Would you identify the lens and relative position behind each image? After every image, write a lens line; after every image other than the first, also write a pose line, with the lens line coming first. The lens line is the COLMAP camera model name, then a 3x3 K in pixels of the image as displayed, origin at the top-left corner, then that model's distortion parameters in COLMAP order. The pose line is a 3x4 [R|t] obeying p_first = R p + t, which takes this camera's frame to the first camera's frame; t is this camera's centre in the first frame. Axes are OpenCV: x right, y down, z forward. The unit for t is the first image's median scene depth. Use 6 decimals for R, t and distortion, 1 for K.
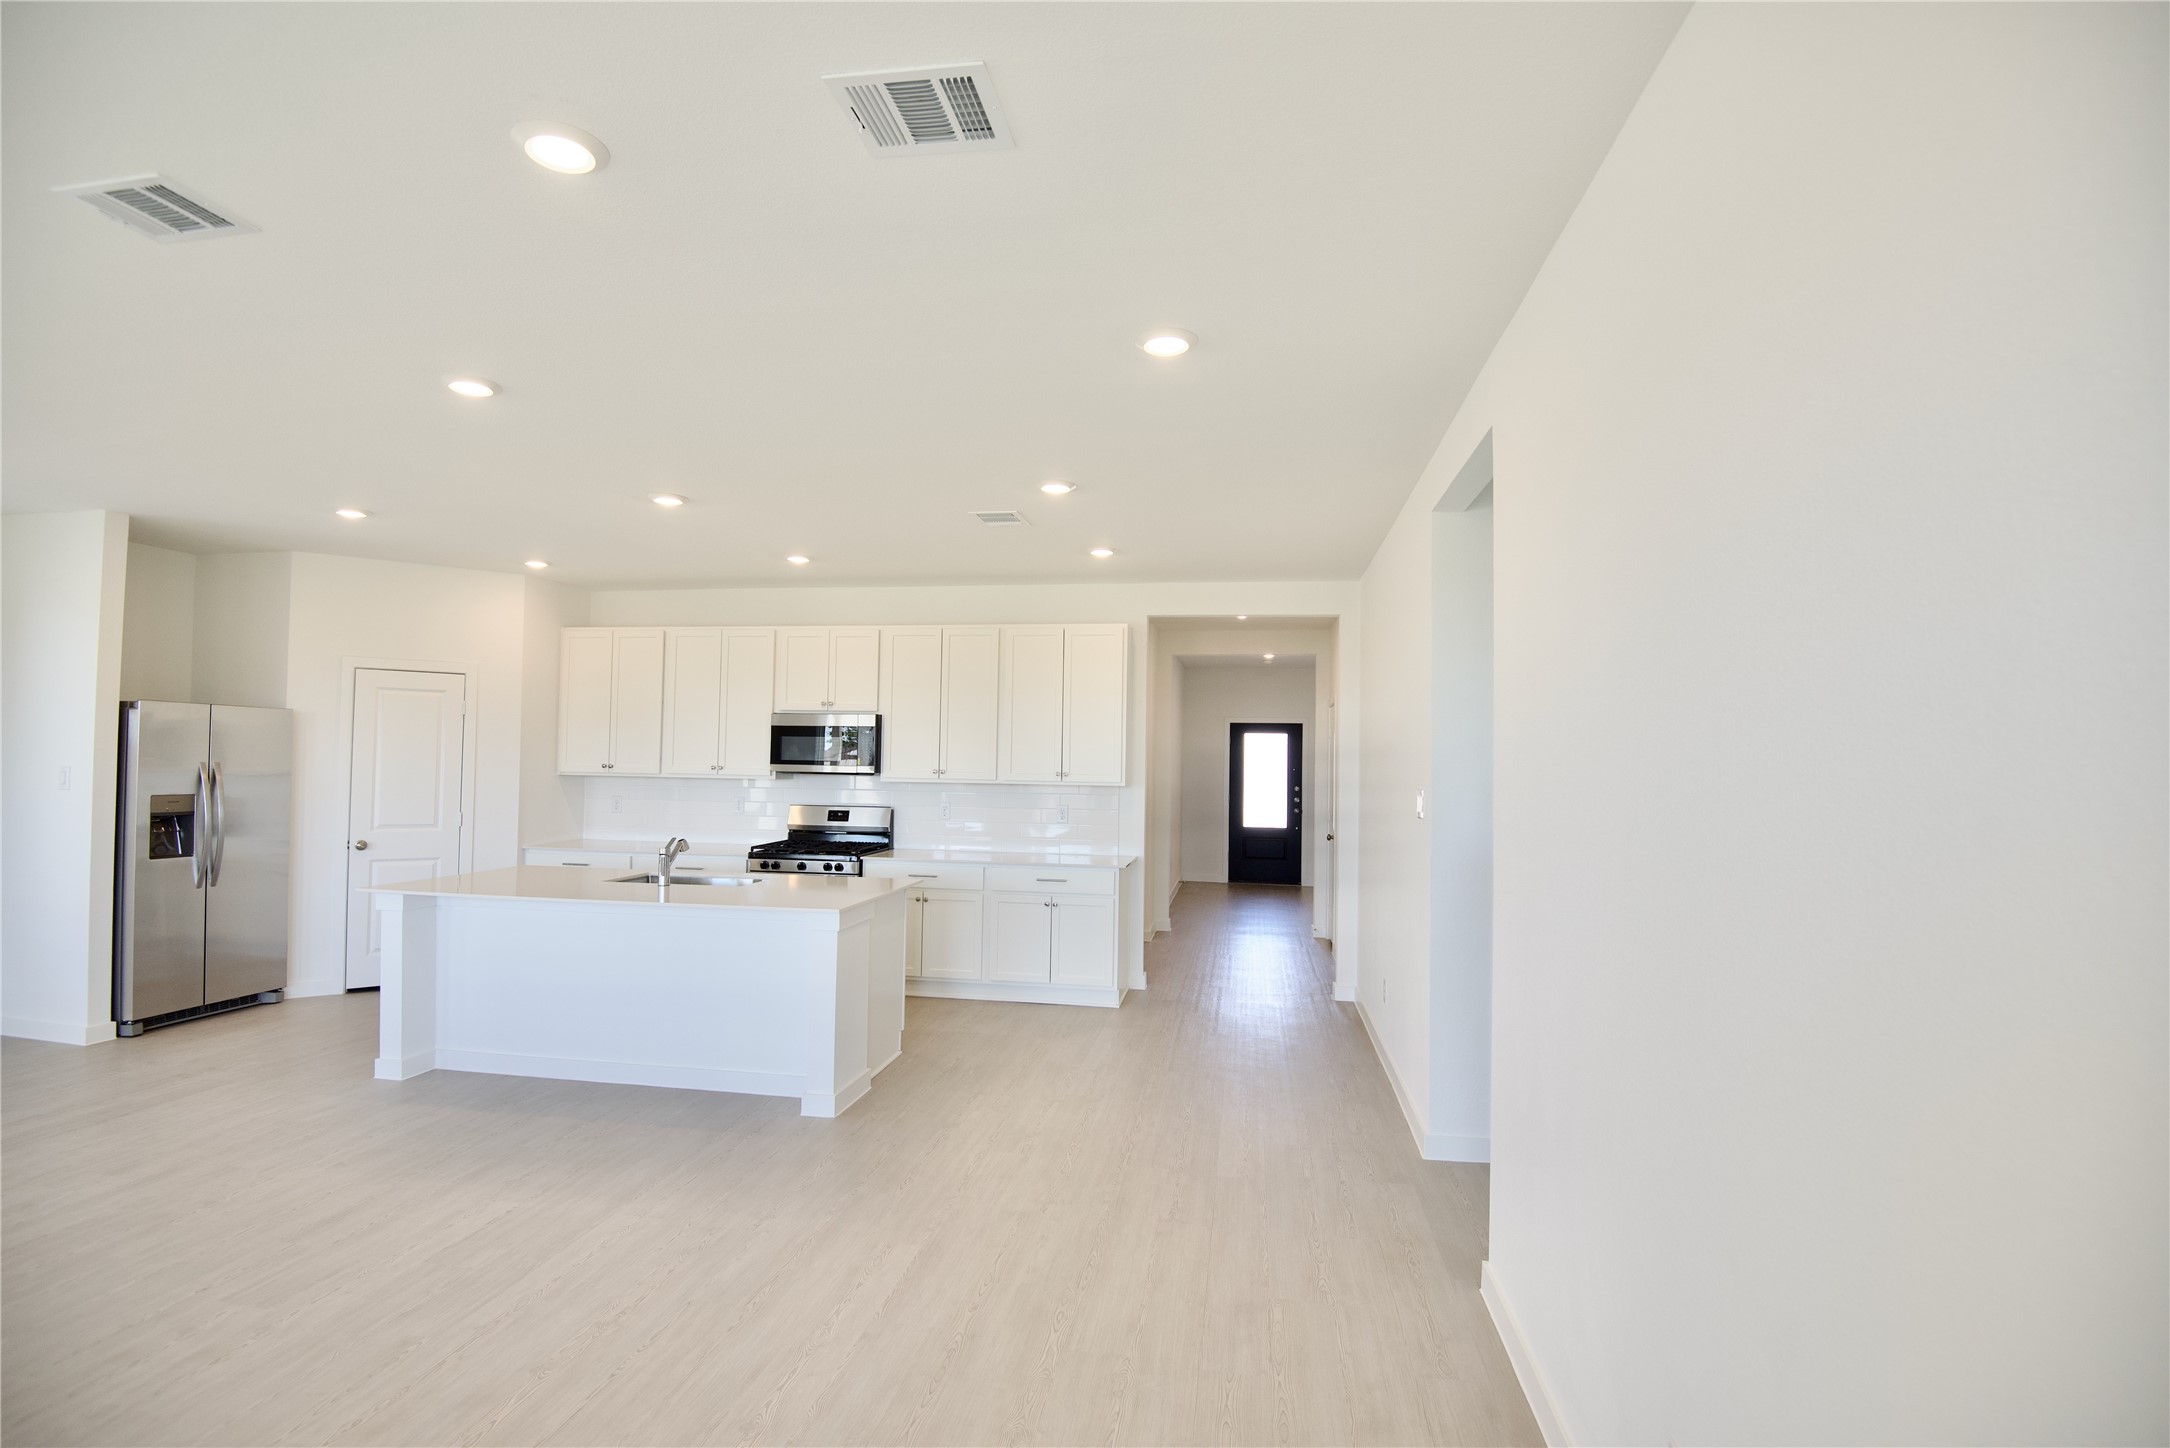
lens RADIAL K [[1049.2, 0, 1098.4], [0, 1049.2, 733.0], [0, 0, 1]] dist [0.002166, -0.000785]
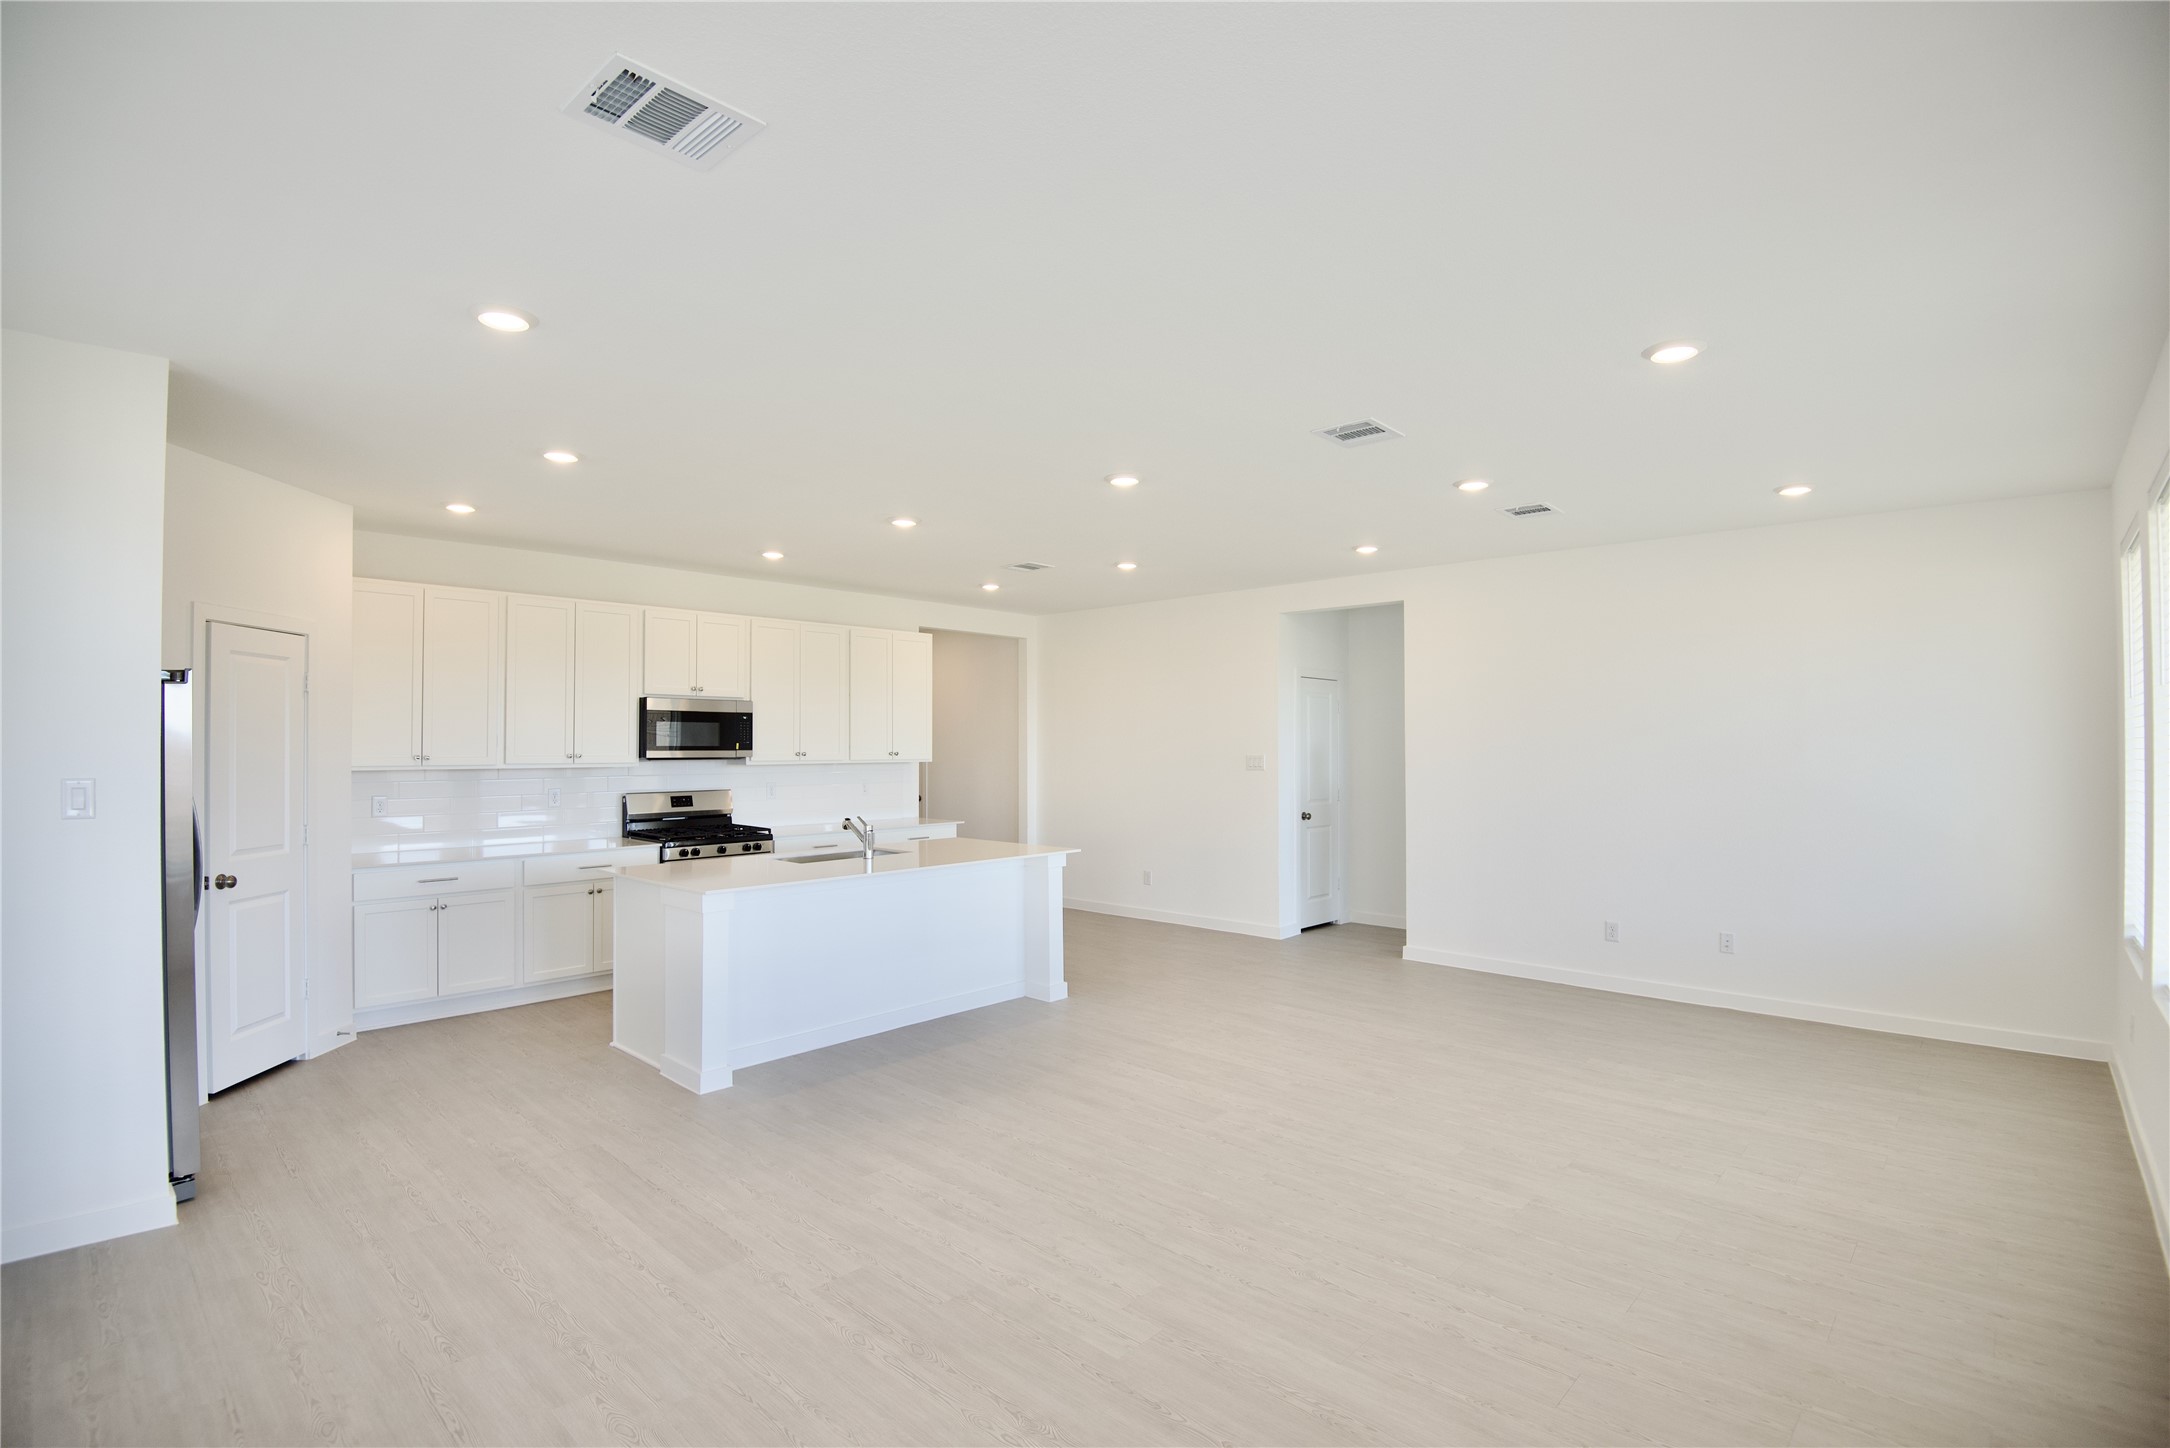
lens RADIAL K [[1049.2, 0, 1081.2], [0, 1049.2, 727.2], [0, 0, 1]] dist [0.002166, -0.000785]
pose [[0.523776, -0.003153, 0.851850, -0.904040], [-0.014401, 0.999817, 0.012555, -0.009224], [-0.851735, -0.018844, 0.523635, 0.158276]]
